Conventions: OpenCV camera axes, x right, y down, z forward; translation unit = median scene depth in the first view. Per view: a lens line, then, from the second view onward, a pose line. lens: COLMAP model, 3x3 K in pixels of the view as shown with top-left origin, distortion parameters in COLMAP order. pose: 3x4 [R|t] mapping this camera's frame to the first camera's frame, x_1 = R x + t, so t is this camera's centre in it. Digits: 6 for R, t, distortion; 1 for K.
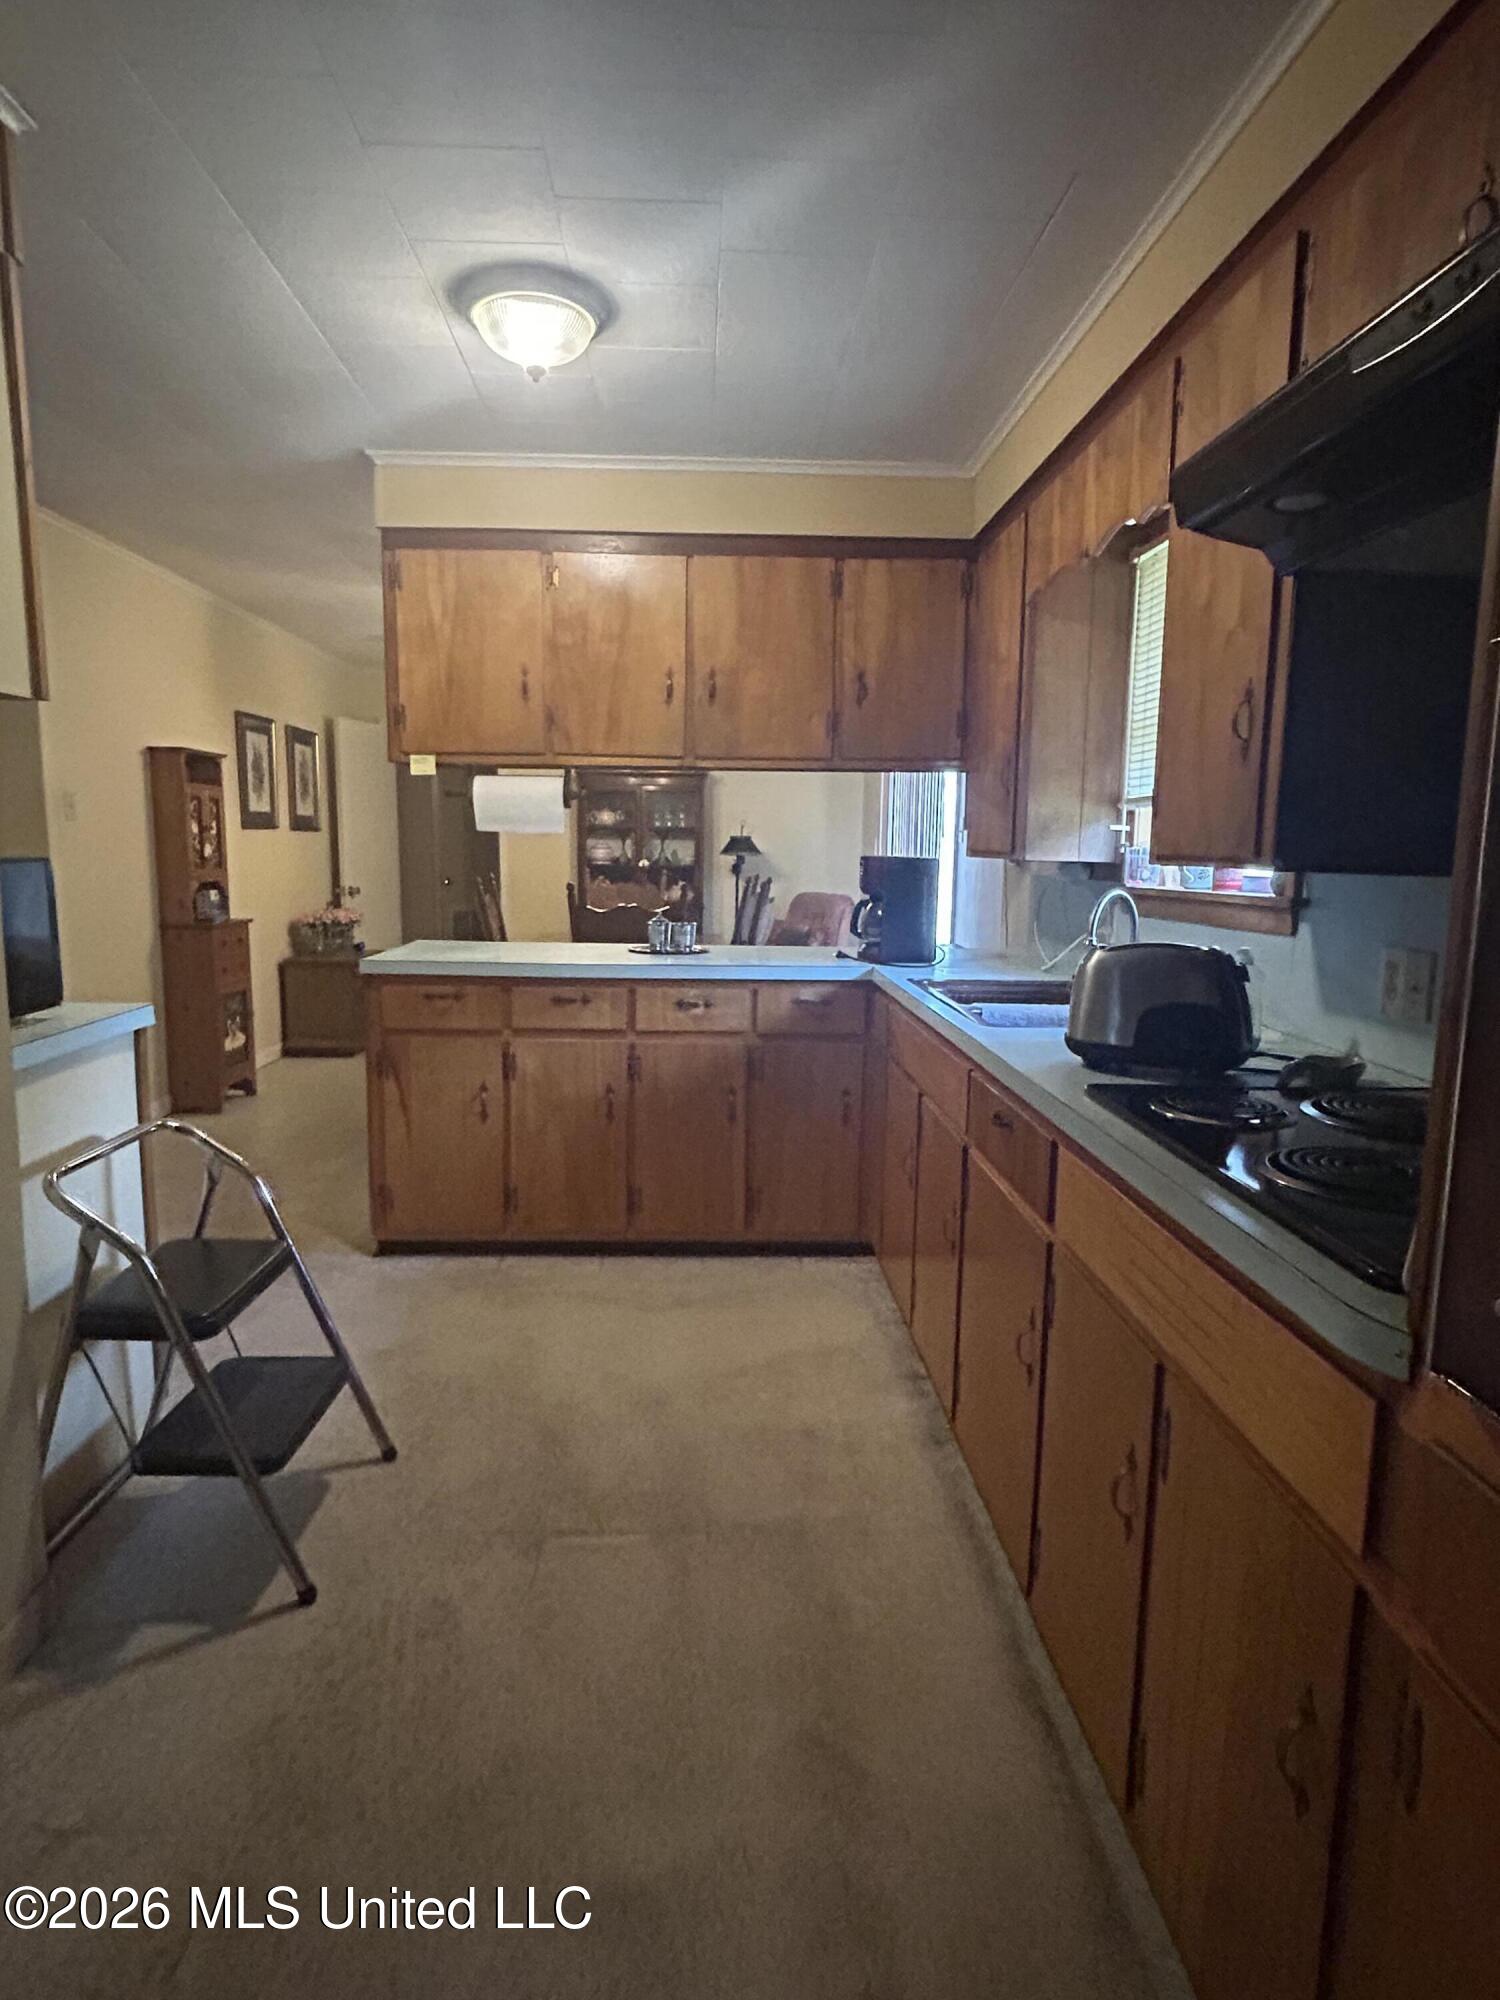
lens RADIAL K [[1134.2, 0, 745.8], [0, 1134.2, 998.3], [0, 0, 1]] dist [-0.000695, -0.000082]
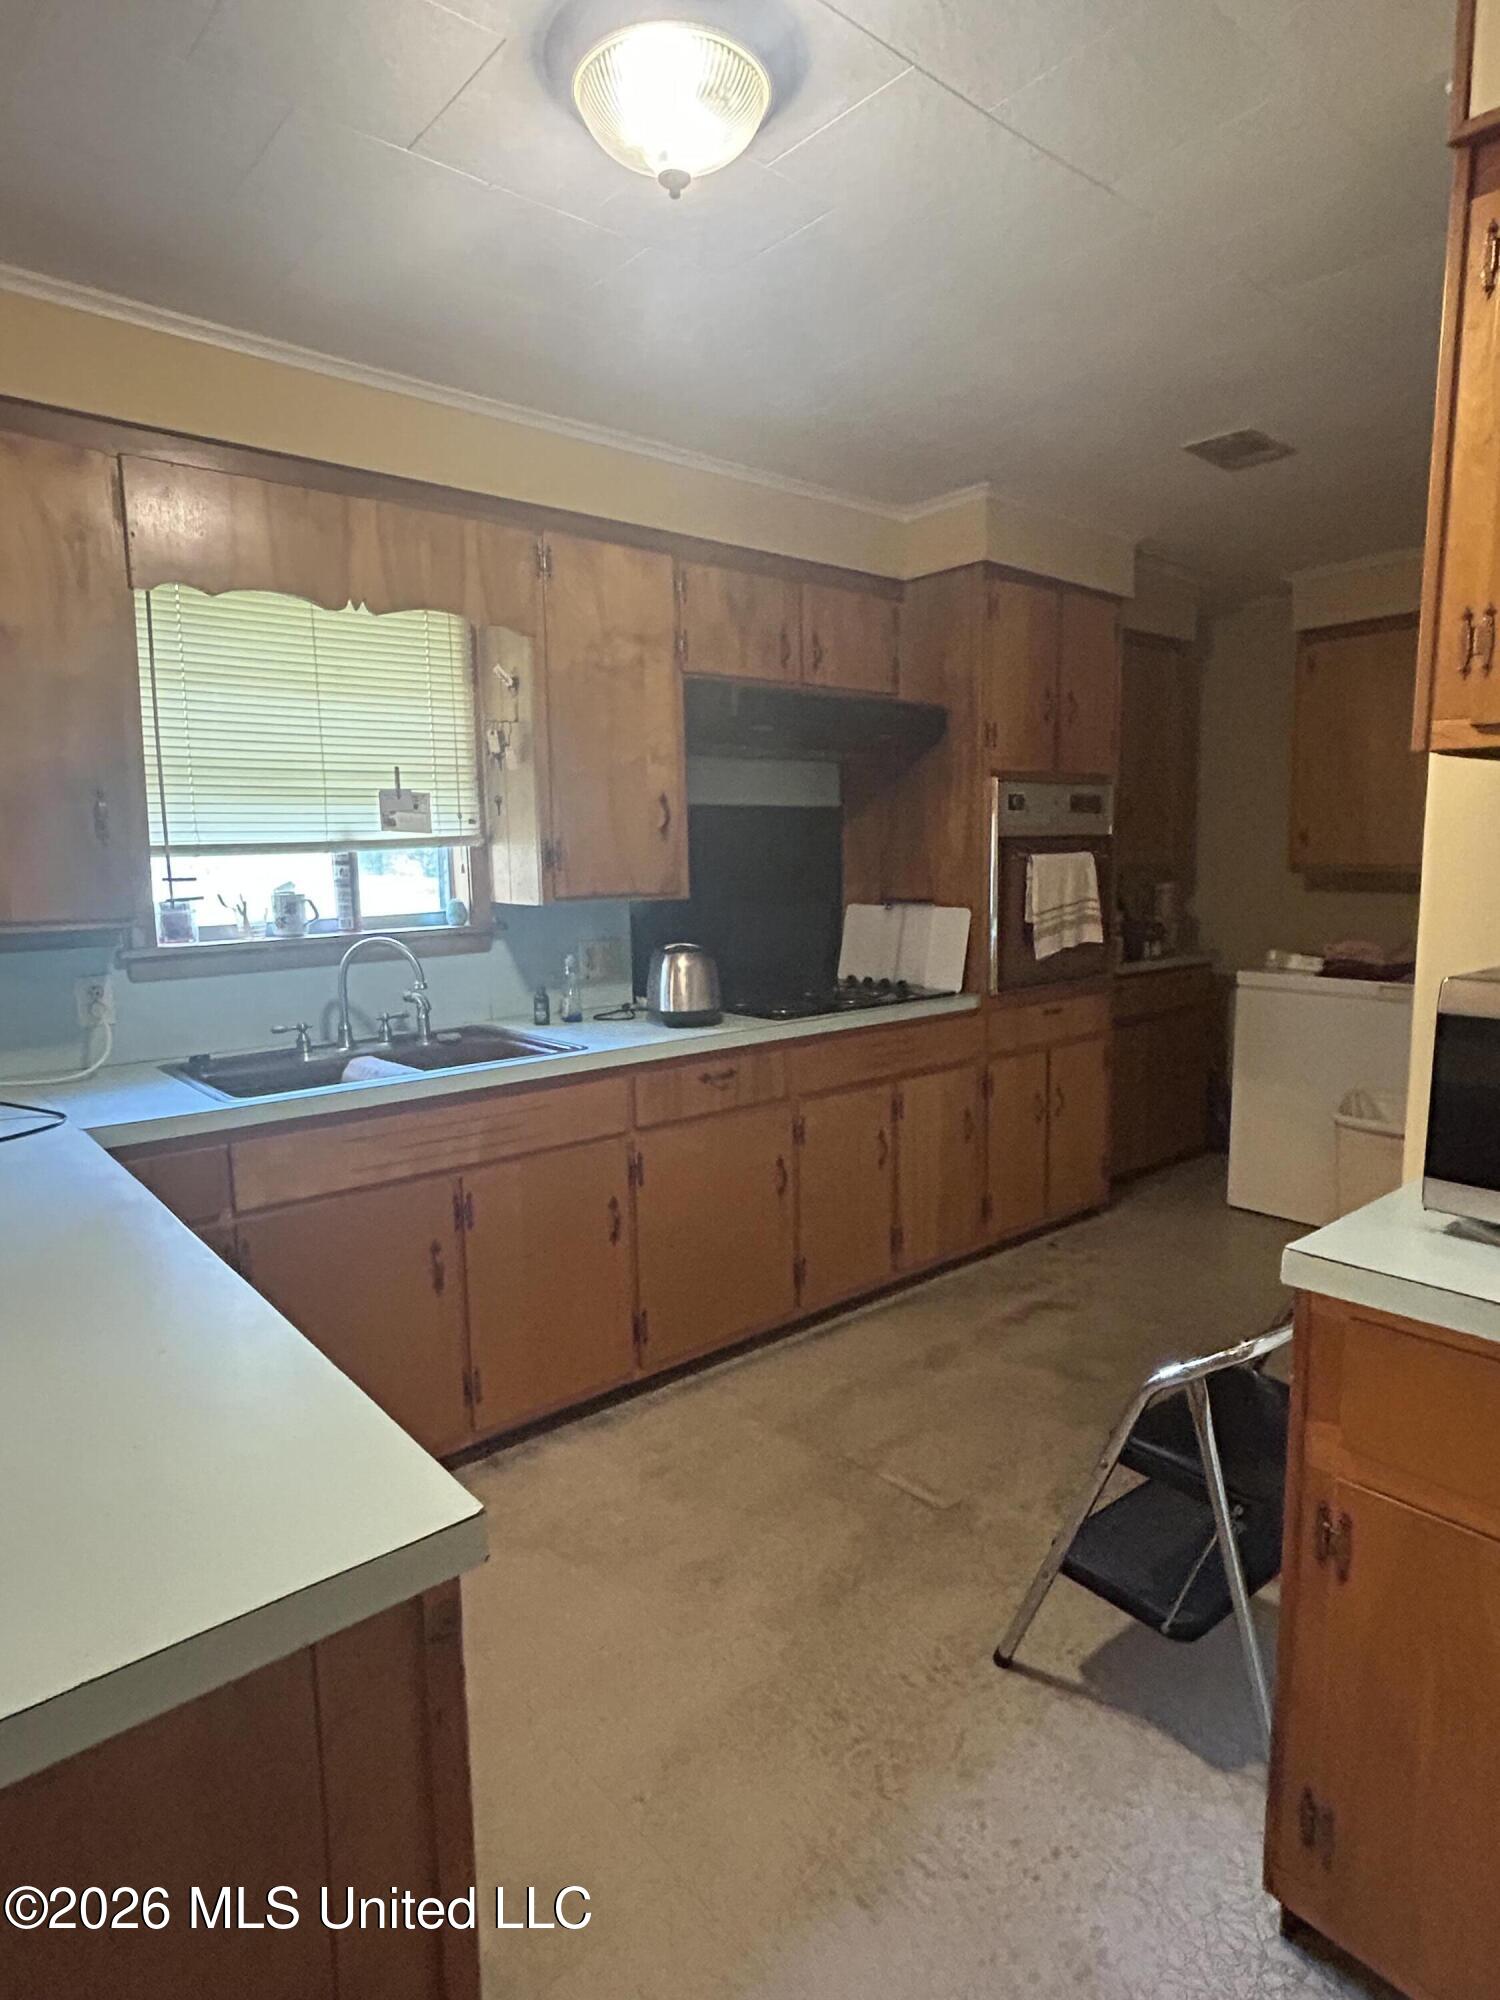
lens RADIAL K [[1134.2, 0, 748.8], [0, 1134.2, 996.7], [0, 0, 1]] dist [-0.000695, -0.000082]
pose [[-0.615500, -0.107673, 0.780747, -0.820134], [0.124884, 0.964784, 0.231506, -0.286167], [-0.778180, 0.239995, -0.580378, 1.558339]]
